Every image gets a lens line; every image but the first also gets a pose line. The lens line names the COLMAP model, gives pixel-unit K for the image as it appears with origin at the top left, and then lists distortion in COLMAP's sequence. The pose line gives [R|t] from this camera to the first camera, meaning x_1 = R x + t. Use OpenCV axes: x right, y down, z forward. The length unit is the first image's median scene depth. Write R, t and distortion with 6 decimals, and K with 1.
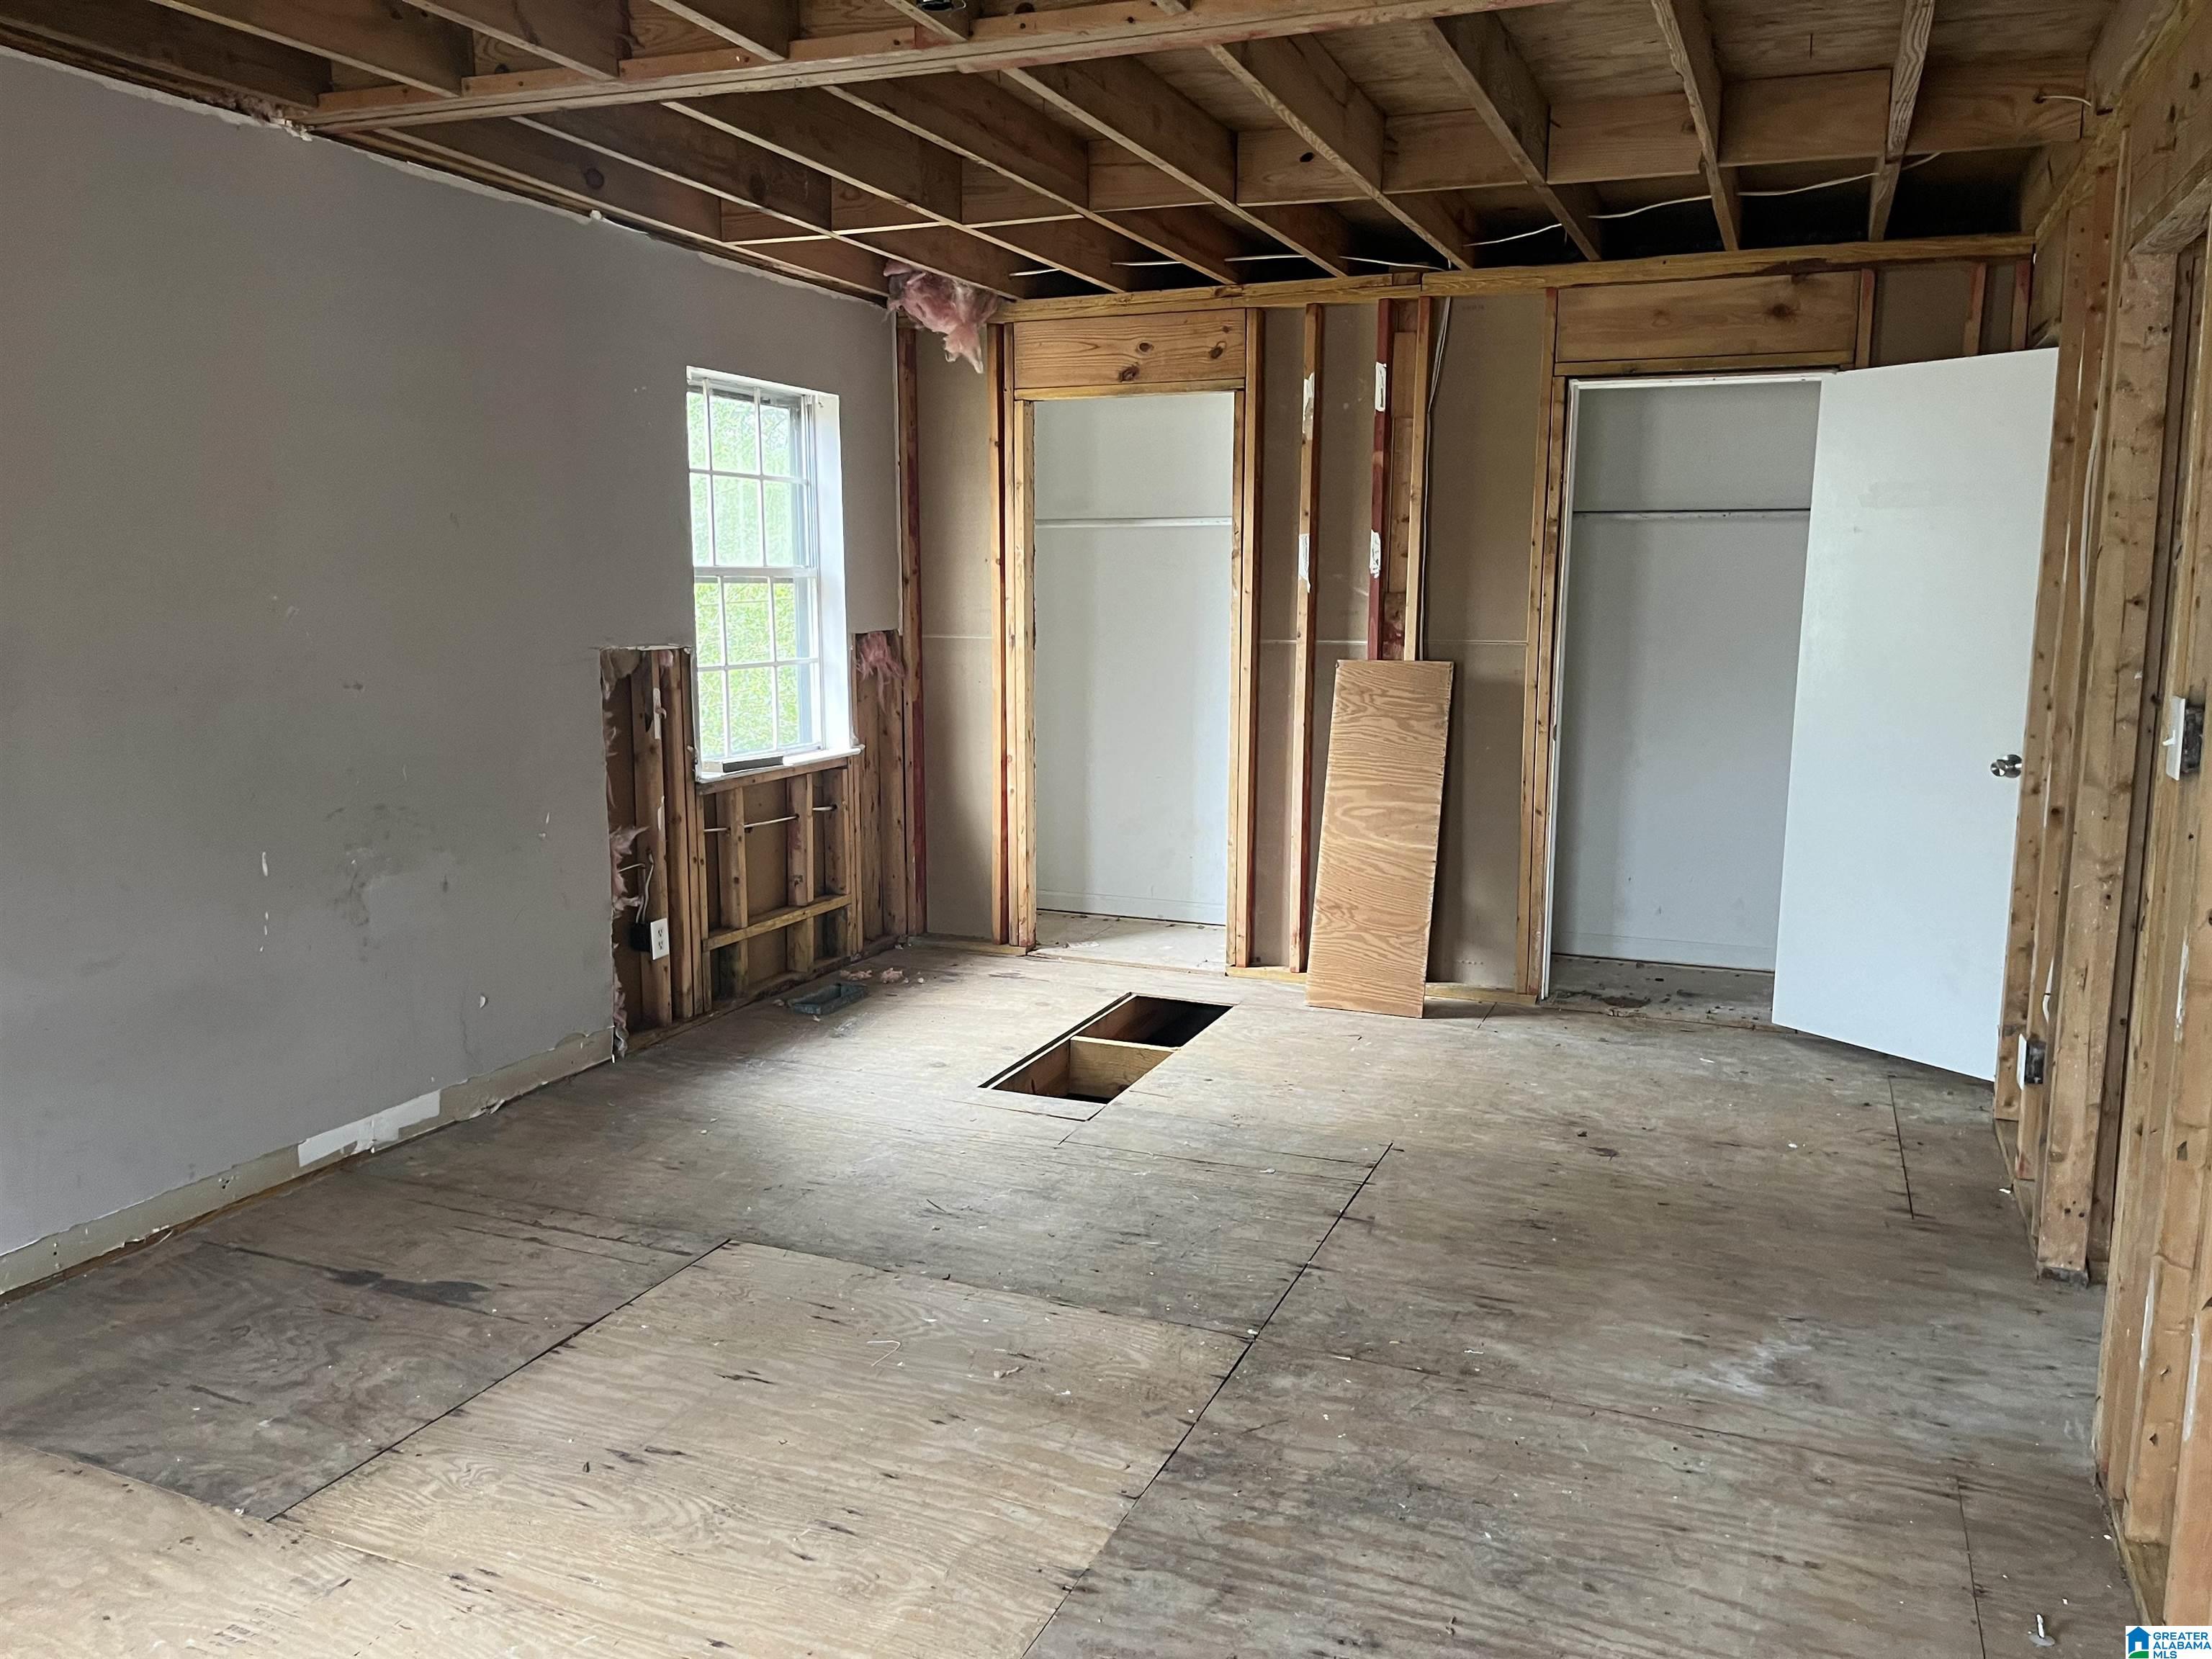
lens RADIAL K [[1660.7, 0, 1106.0], [0, 1660.7, 829.5], [0, 0, 1]] dist [0.069056, -0.090716]
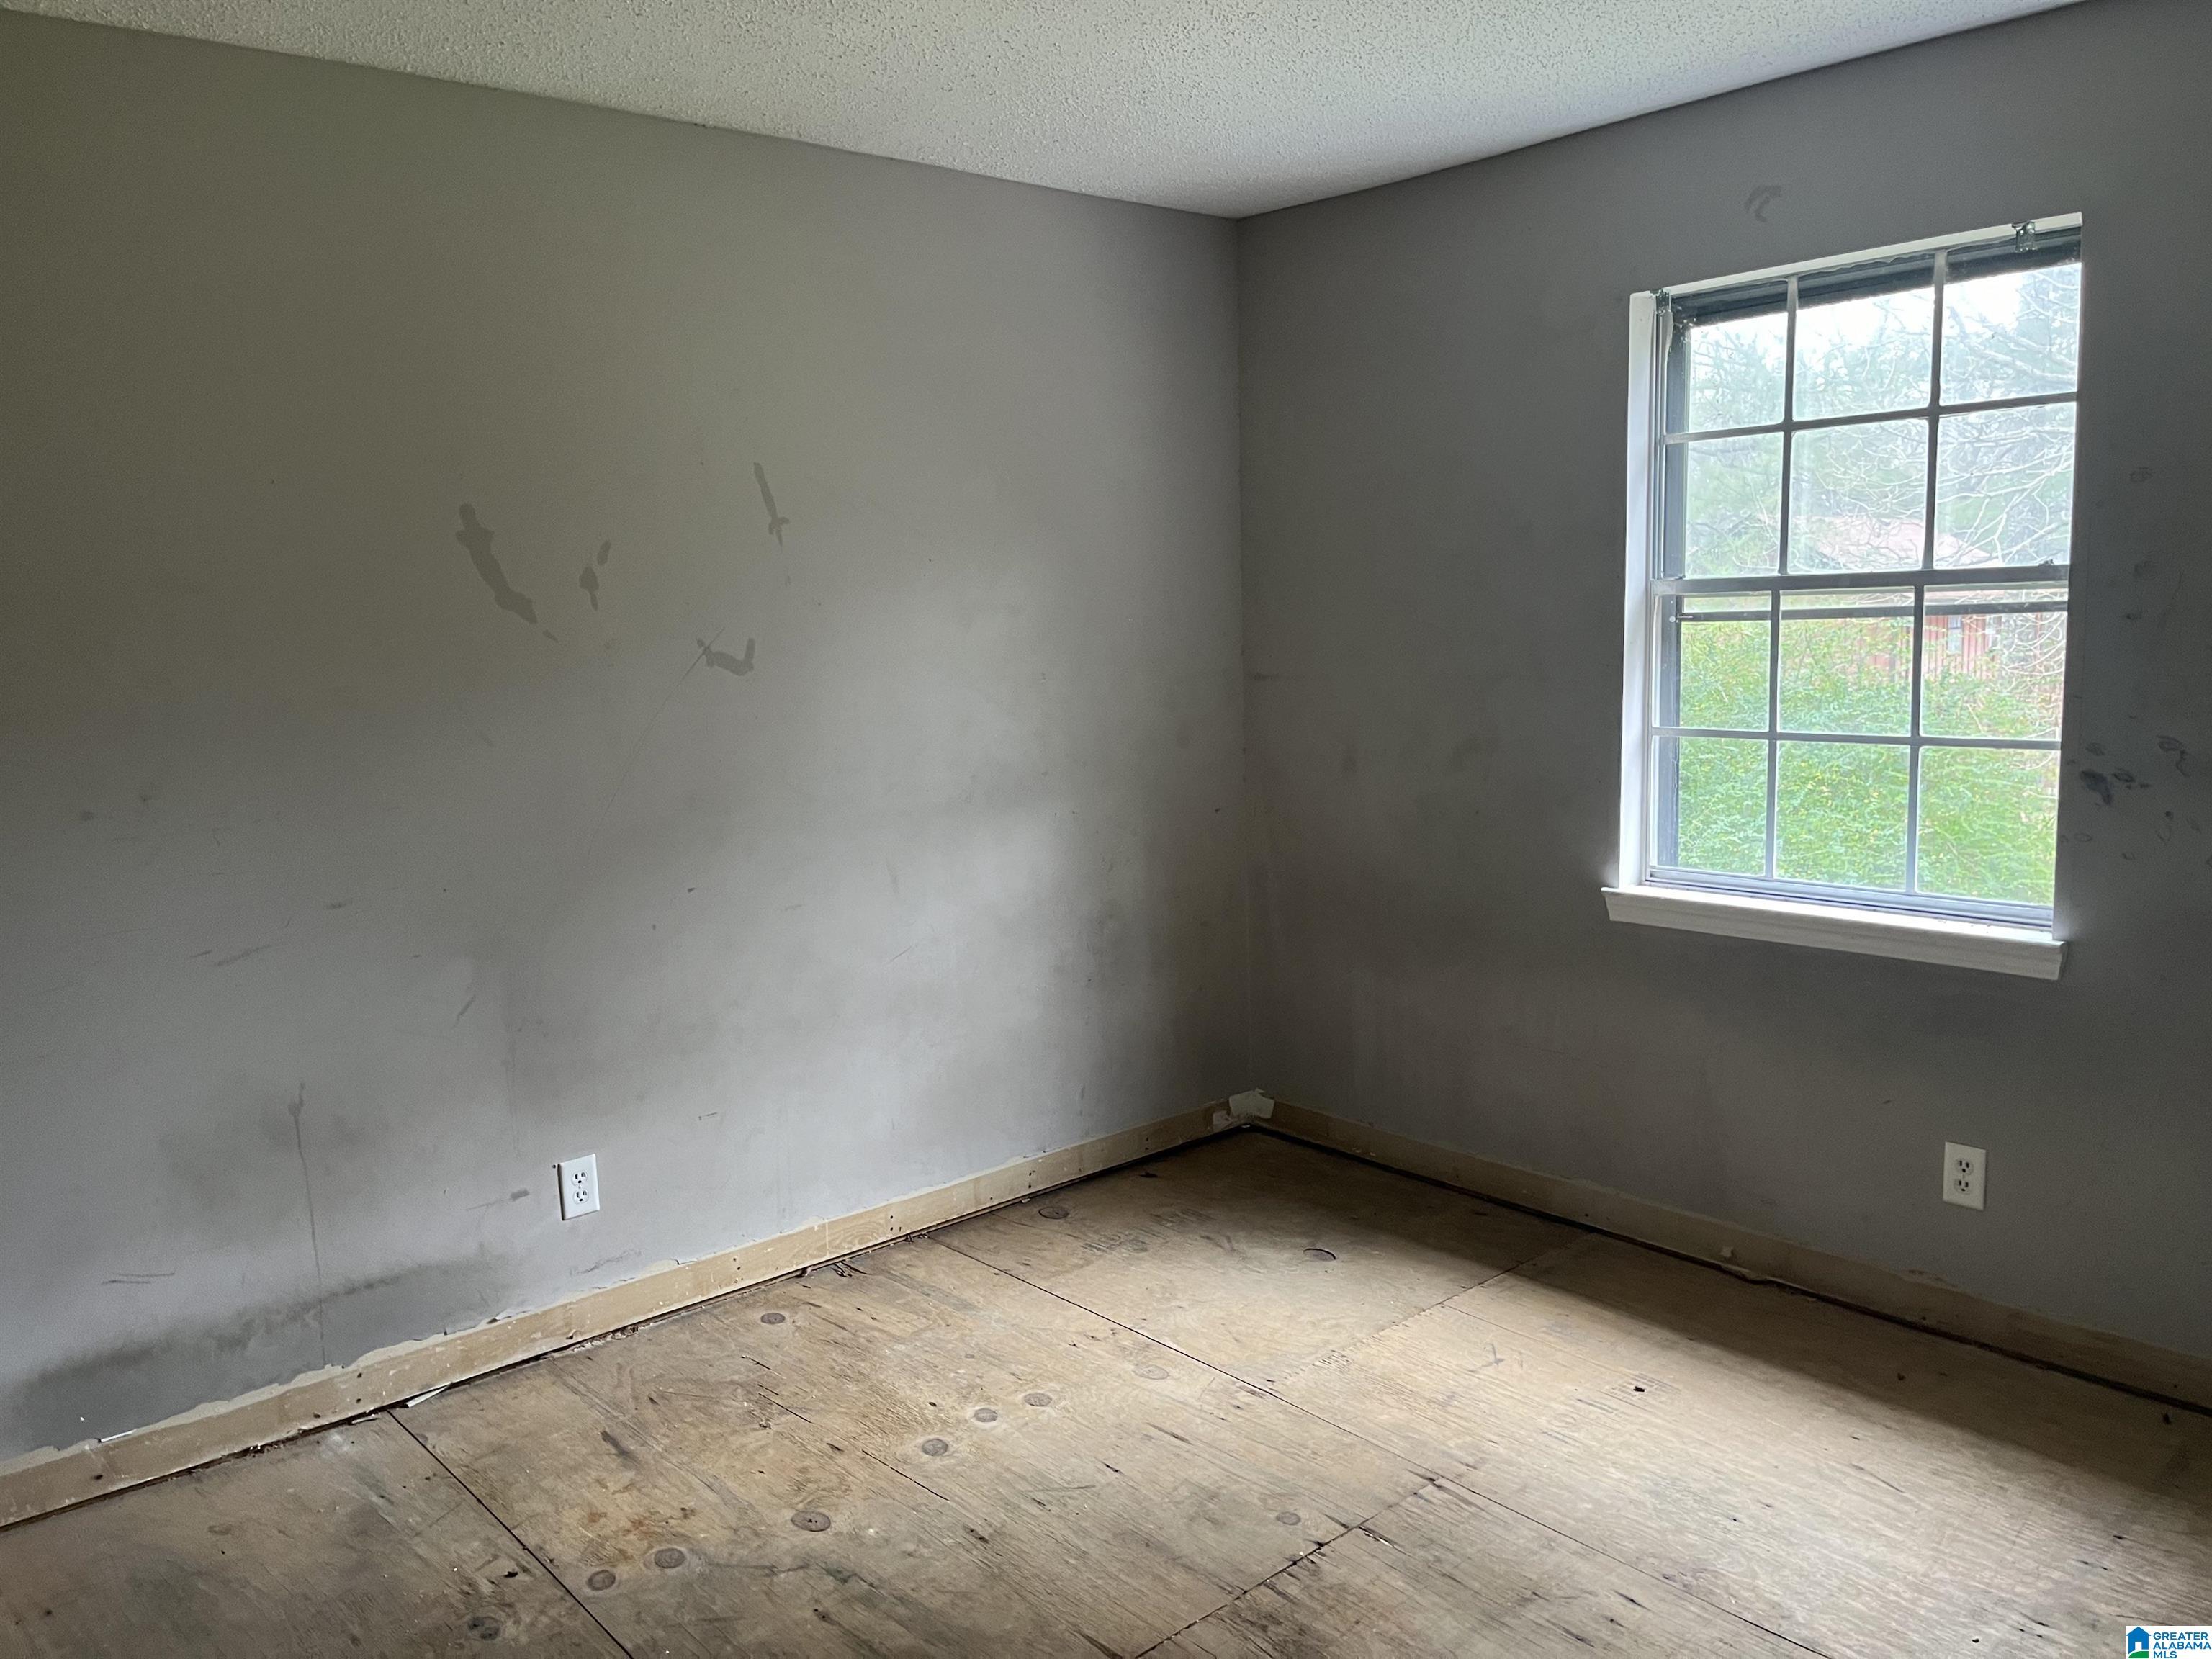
lens RADIAL K [[1660.7, 0, 1106.0], [0, 1660.7, 829.5], [0, 0, 1]] dist [0.069056, -0.090716]
pose [[-0.435583, 0.115959, -0.892648, 0.428913], [-0.114376, 0.976500, 0.182663, -0.143010], [0.892852, 0.181662, -0.412084, 0.998348]]
